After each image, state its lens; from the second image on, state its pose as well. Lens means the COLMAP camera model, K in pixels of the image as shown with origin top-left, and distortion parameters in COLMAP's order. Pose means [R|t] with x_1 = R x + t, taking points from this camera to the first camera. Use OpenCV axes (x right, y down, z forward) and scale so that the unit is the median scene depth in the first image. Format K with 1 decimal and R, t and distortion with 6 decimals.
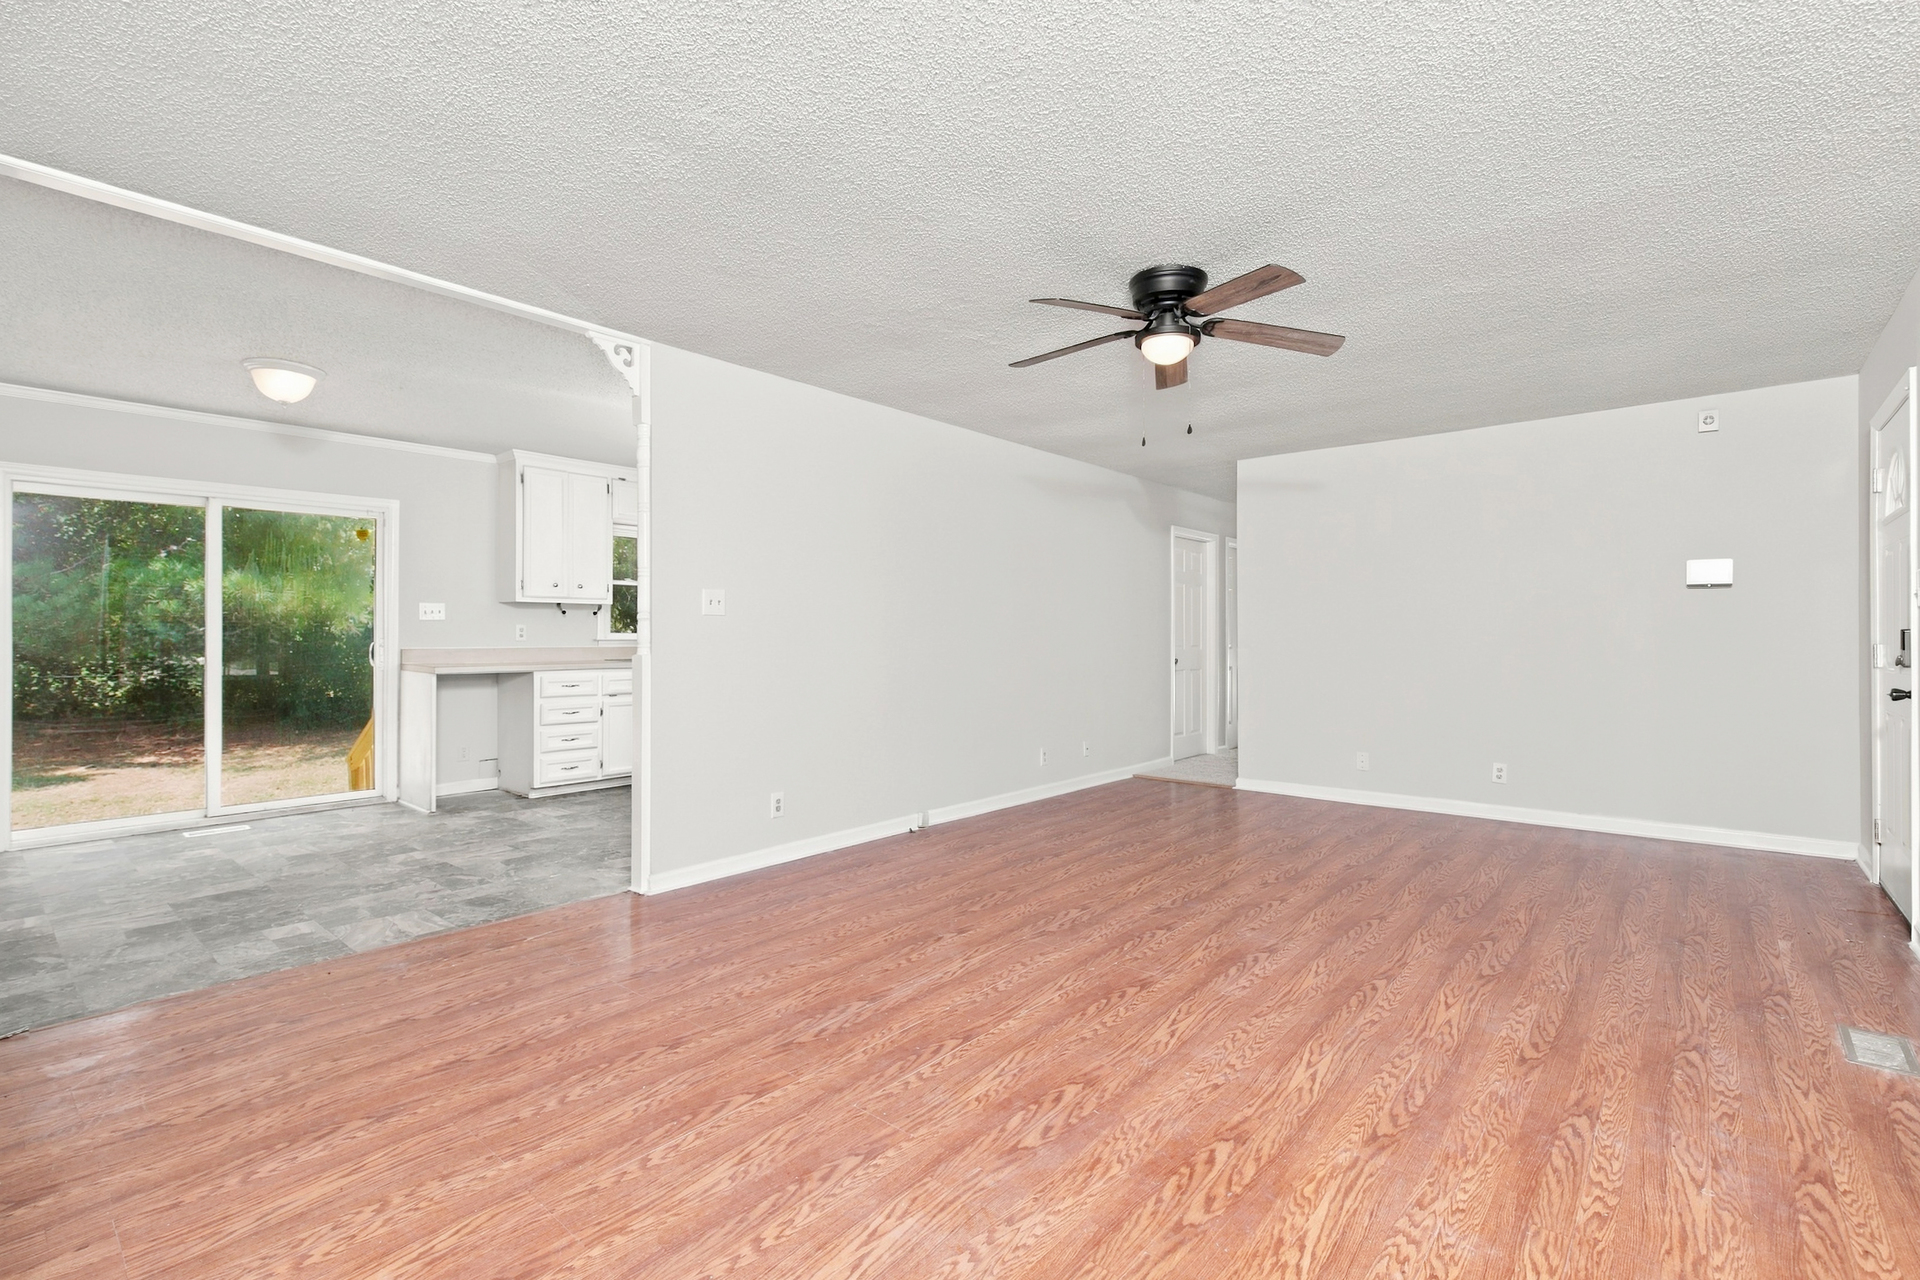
lens RADIAL K [[874.8, 0, 956.7], [0, 874.8, 632.5], [0, 0, 1]] dist [0.000827, 0.000049]
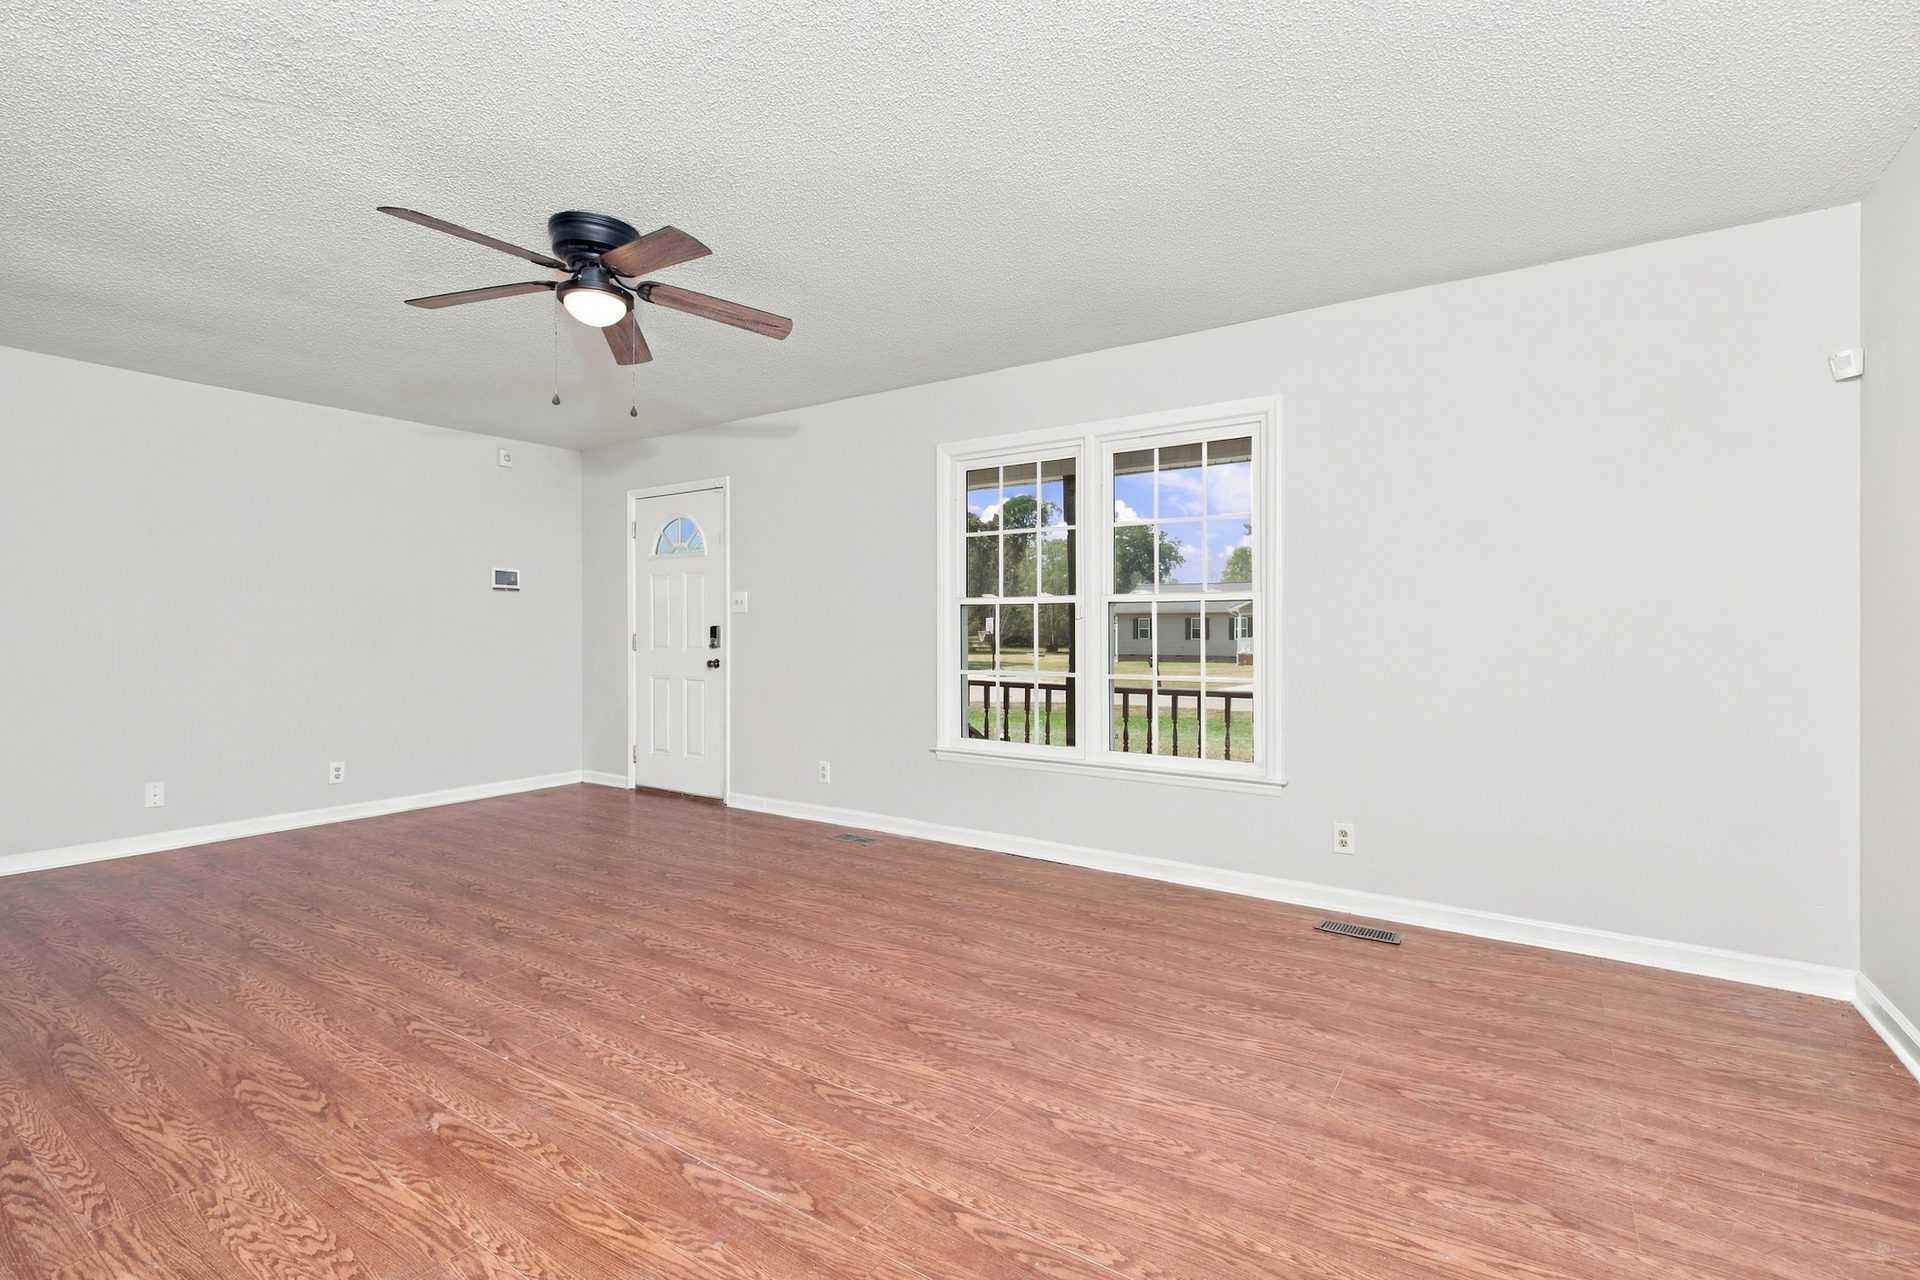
lens RADIAL K [[874.8, 0, 956.7], [0, 874.8, 632.5], [0, 0, 1]] dist [0.000827, 0.000049]
pose [[-0.115996, -0.004533, 0.993239, -0.820796], [-0.002870, 0.999987, 0.004229, 0.000828], [-0.993246, -0.002360, -0.116007, 0.885000]]
